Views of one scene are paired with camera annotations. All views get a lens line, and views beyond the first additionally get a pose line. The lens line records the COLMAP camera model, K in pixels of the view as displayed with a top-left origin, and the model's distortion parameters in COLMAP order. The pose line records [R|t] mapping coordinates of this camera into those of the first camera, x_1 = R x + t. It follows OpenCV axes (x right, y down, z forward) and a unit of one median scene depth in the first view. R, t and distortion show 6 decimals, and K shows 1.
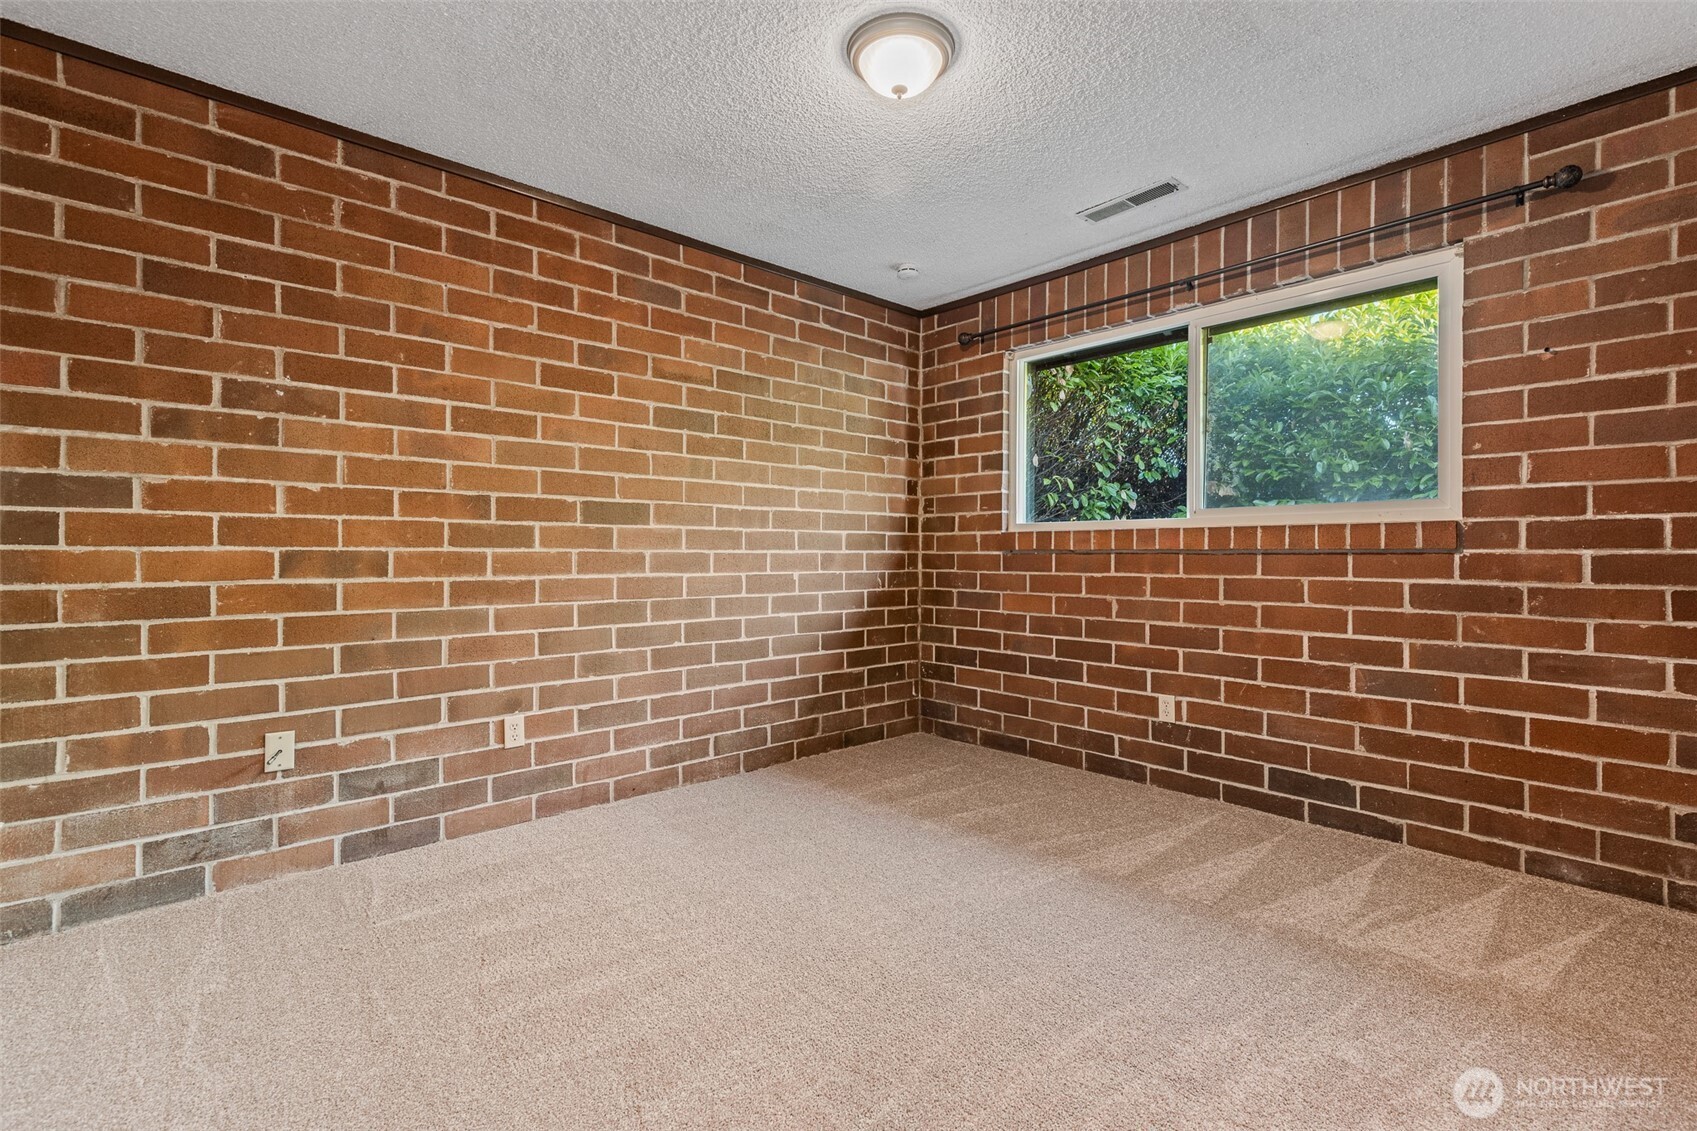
lens RADIAL K [[725.5, 0, 853.2], [0, 725.5, 553.6], [0, 0, 1]] dist [0.008341, -0.000382]
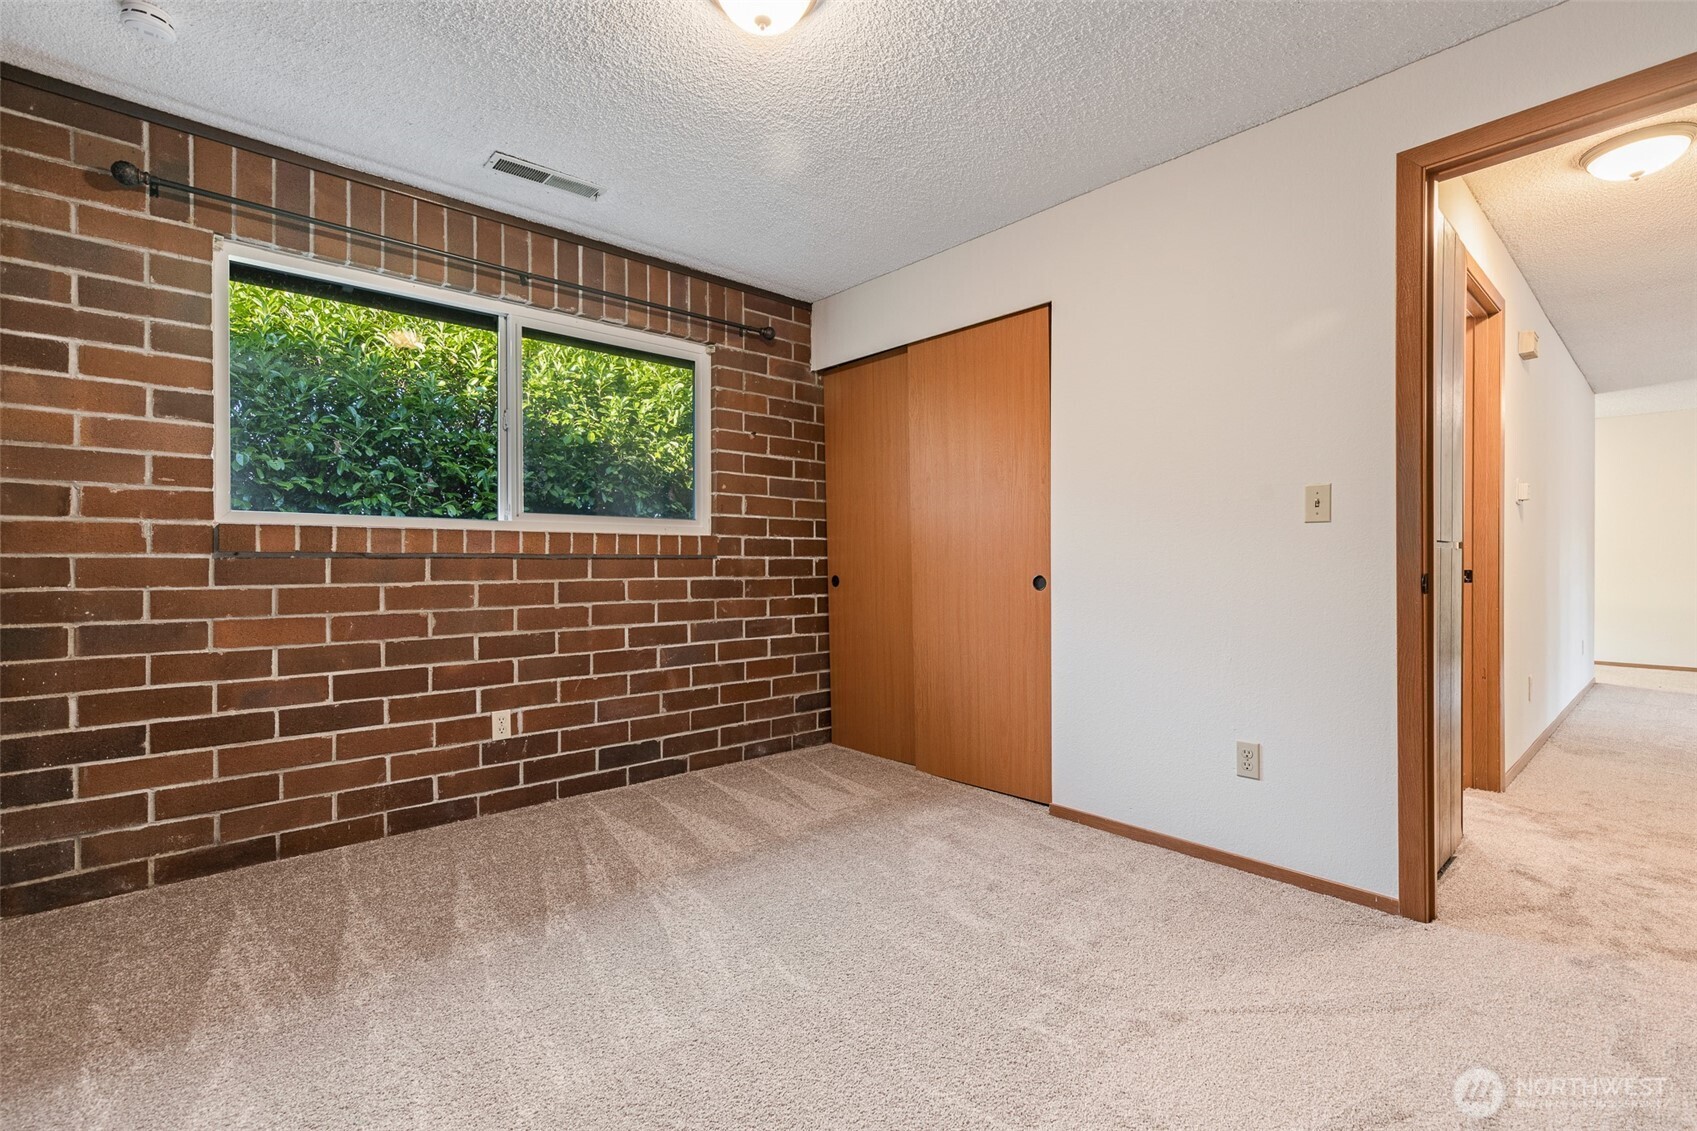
lens RADIAL K [[725.5, 0, 862.6], [0, 725.5, 564.7], [0, 0, 1]] dist [0.008341, -0.000382]
pose [[0.045365, -0.006772, 0.998948, -0.506549], [-0.001848, 0.999975, 0.006863, 0.001291], [-0.998969, -0.002157, 0.045352, 0.533243]]
